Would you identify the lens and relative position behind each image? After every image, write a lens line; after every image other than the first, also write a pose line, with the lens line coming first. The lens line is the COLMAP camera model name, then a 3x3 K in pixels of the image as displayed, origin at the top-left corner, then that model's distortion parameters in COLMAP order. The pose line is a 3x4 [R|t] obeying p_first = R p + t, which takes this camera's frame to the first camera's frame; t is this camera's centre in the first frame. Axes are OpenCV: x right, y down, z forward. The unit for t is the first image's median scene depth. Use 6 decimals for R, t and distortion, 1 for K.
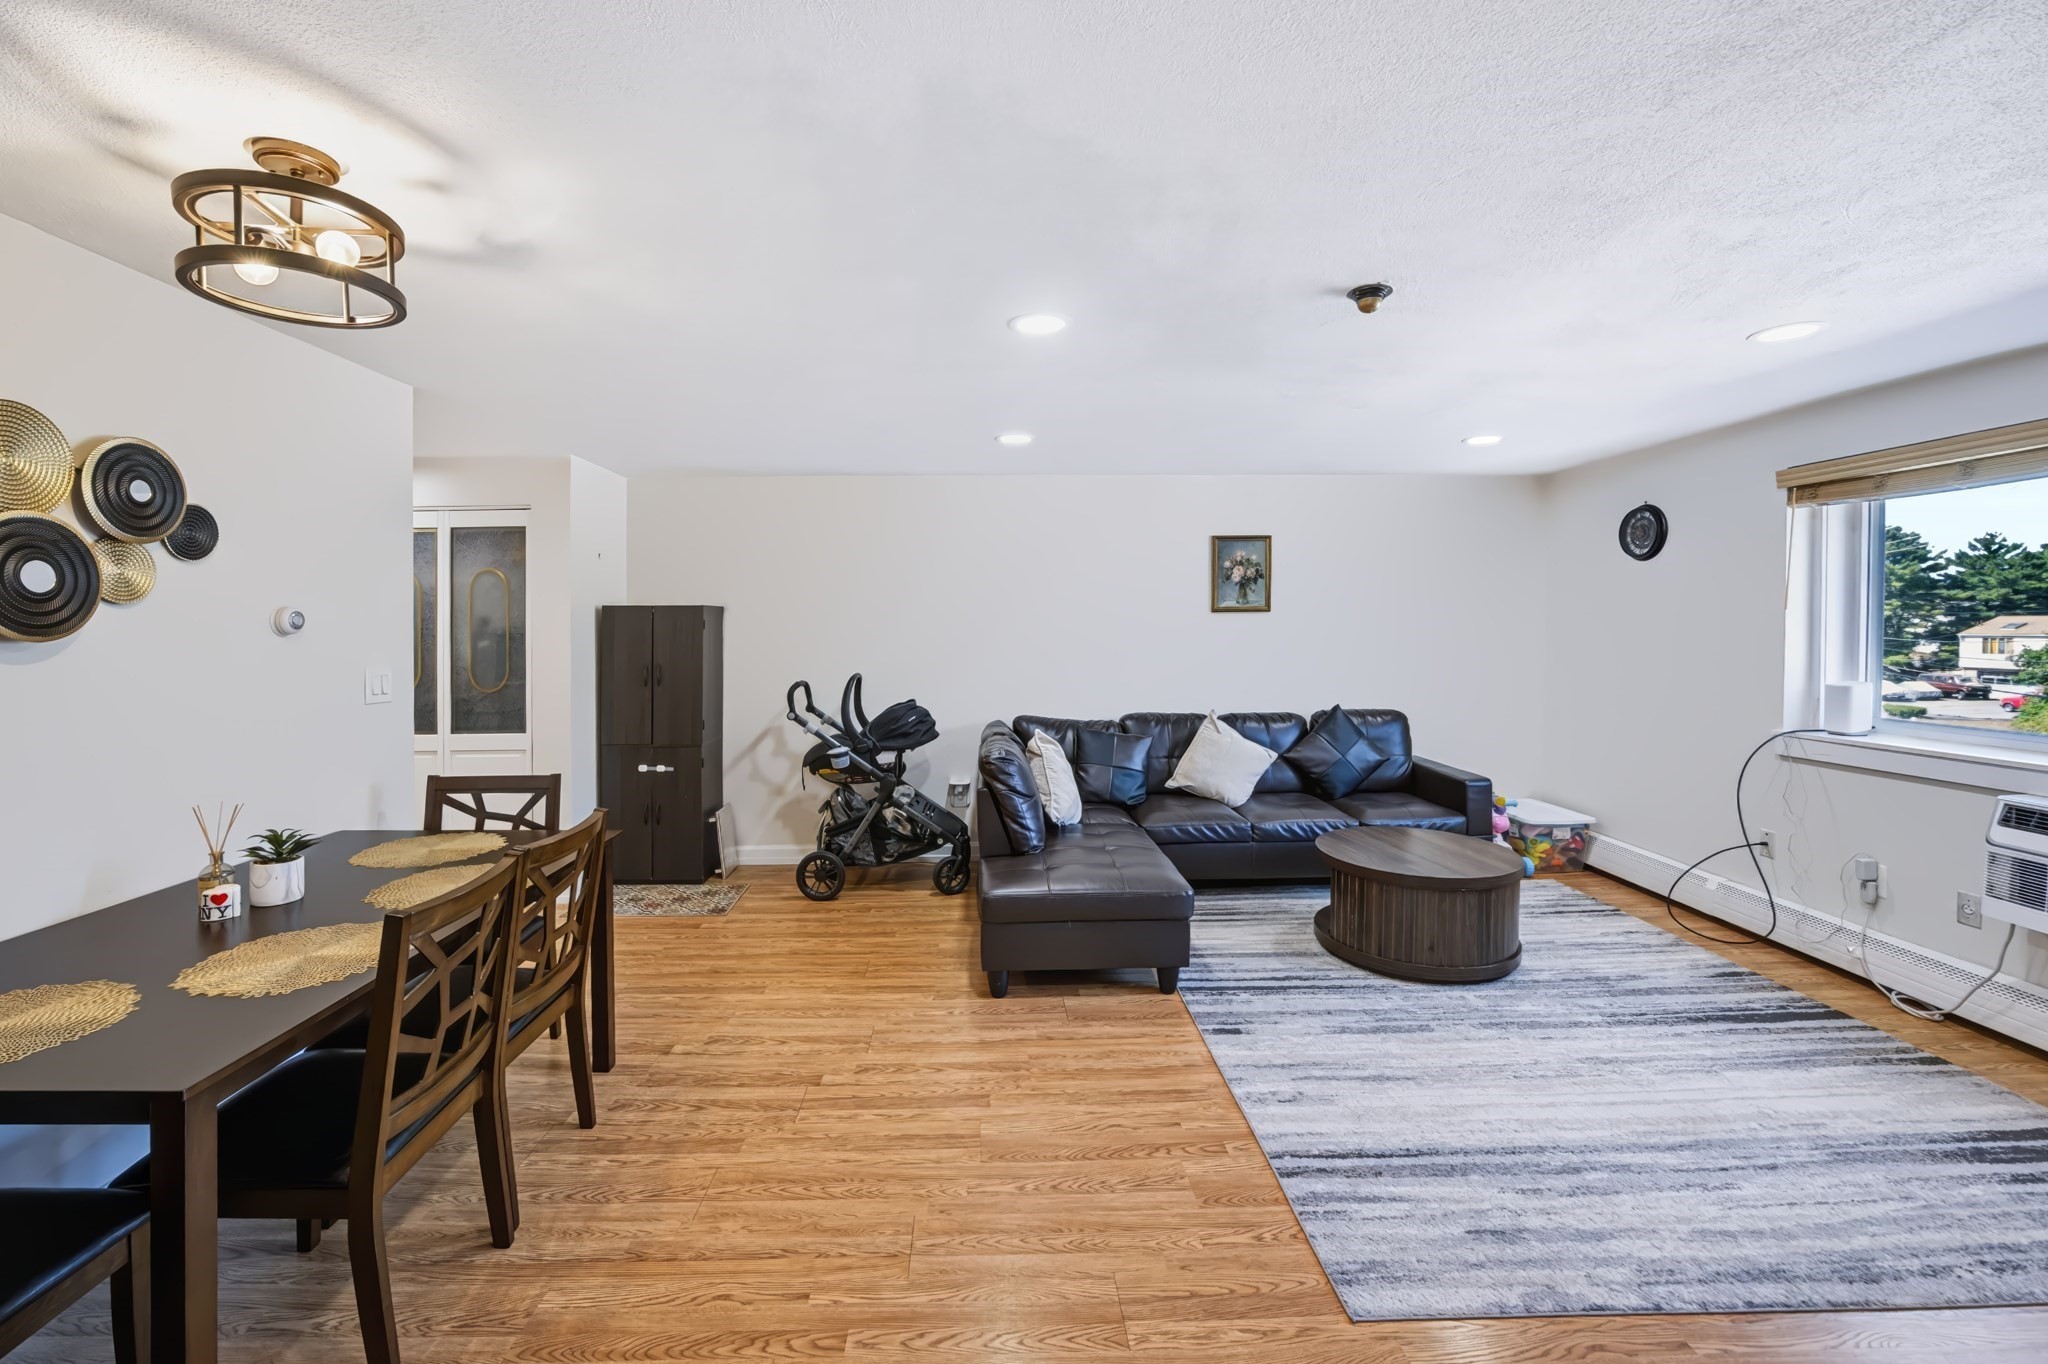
lens RADIAL K [[824.4, 0, 998.2], [0, 824.4, 634.5], [0, 0, 1]] dist [0.000958, 0.000301]
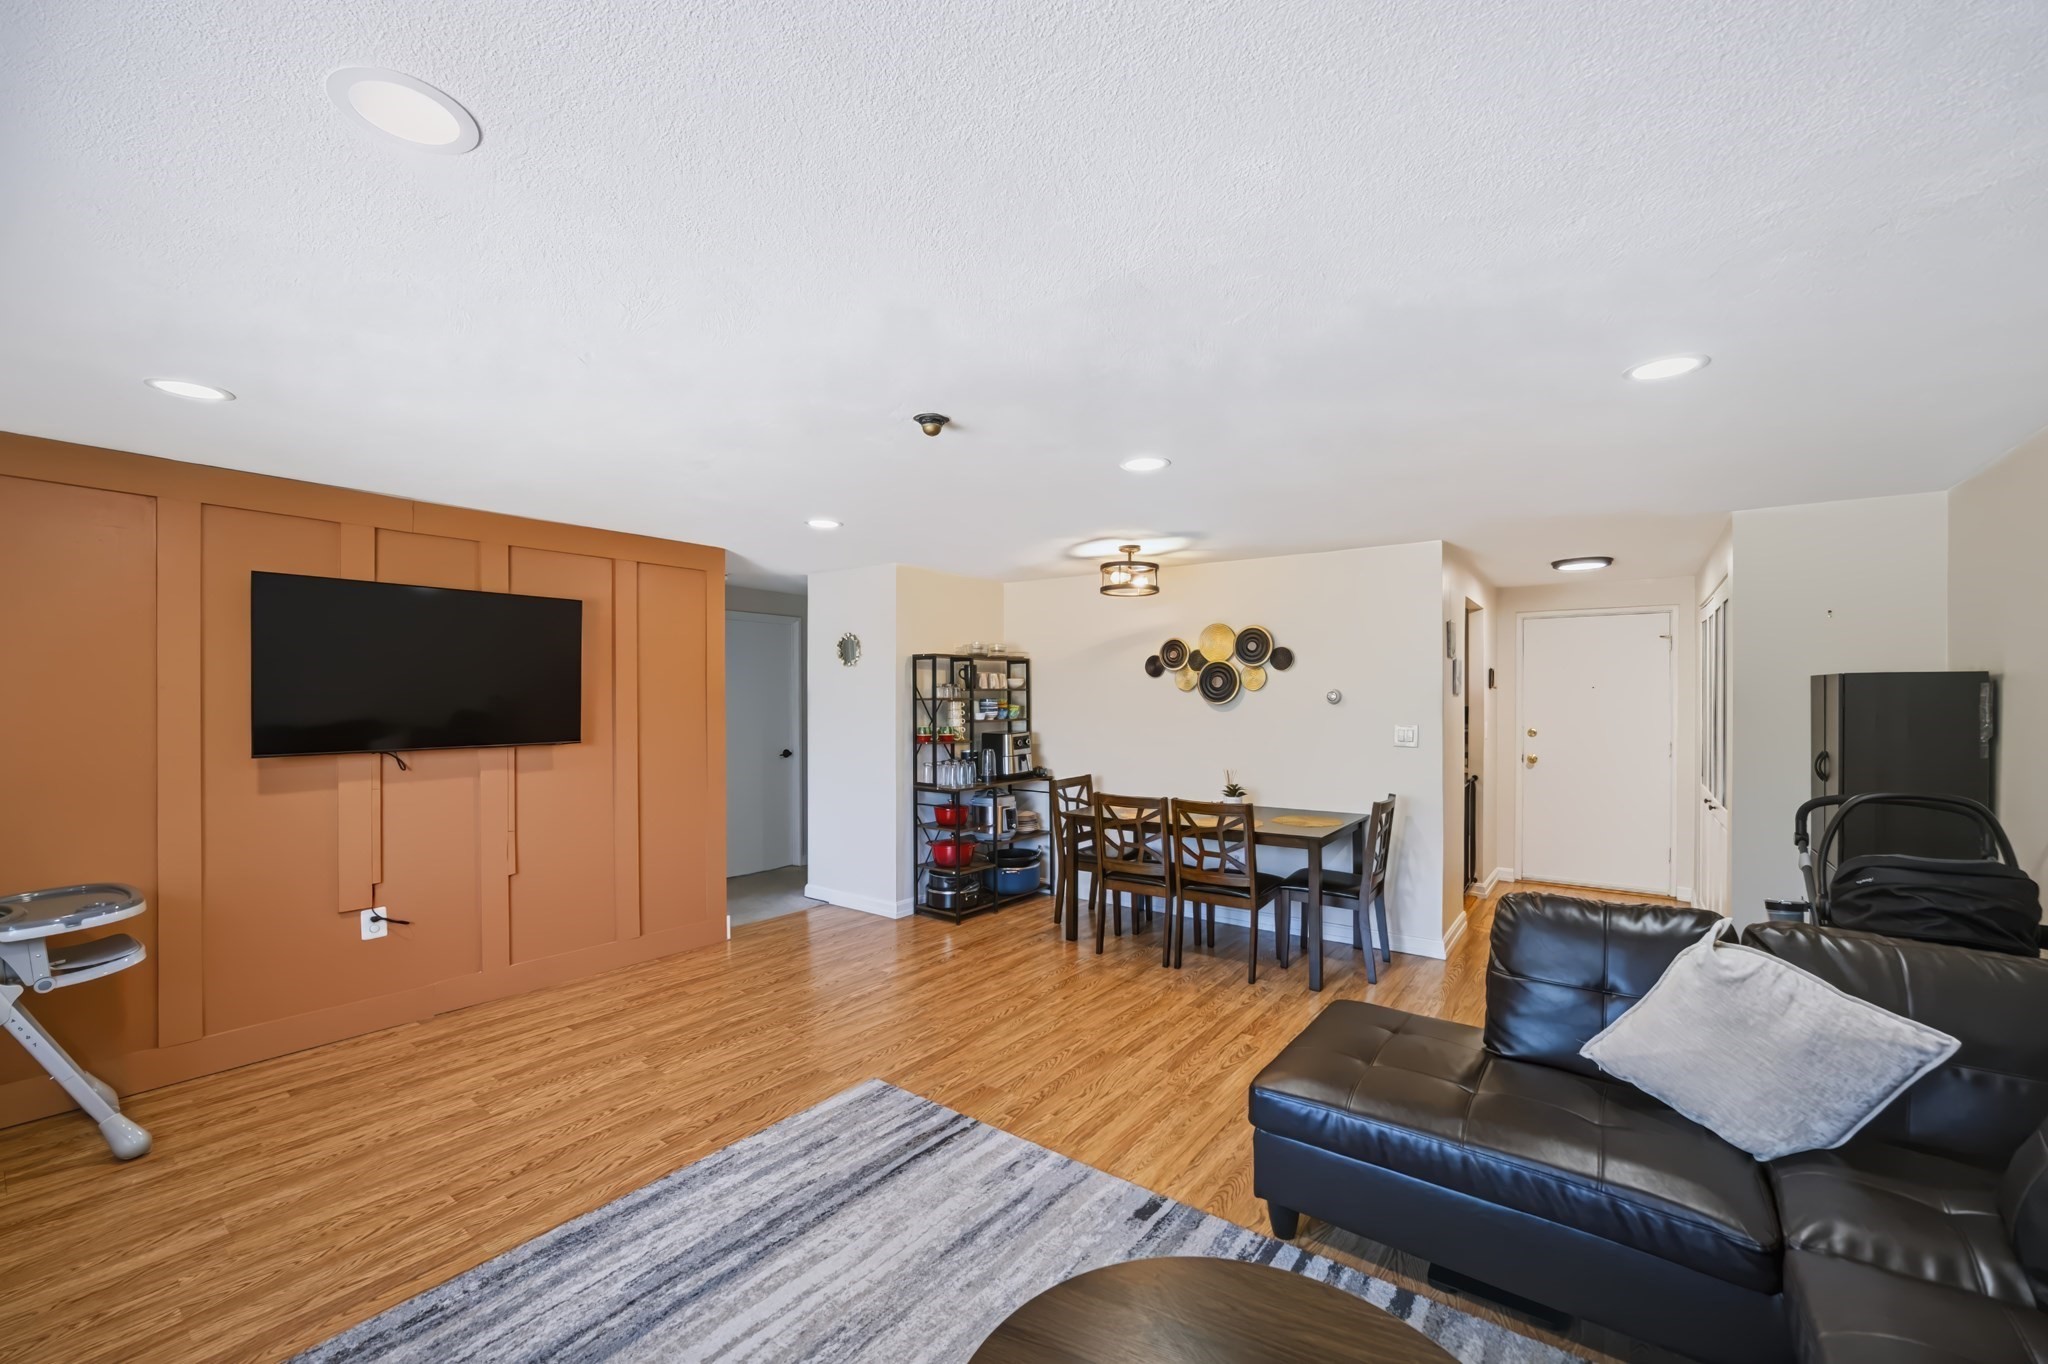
lens RADIAL K [[824.4, 0, 1020.1], [0, 824.4, 697.0], [0, 0, 1]] dist [0.000958, 0.000301]
pose [[-0.616490, -0.000304, -0.787363, 1.319701], [-0.004200, 0.999987, 0.002902, -0.018181], [0.787352, 0.005096, -0.616483, 1.876695]]
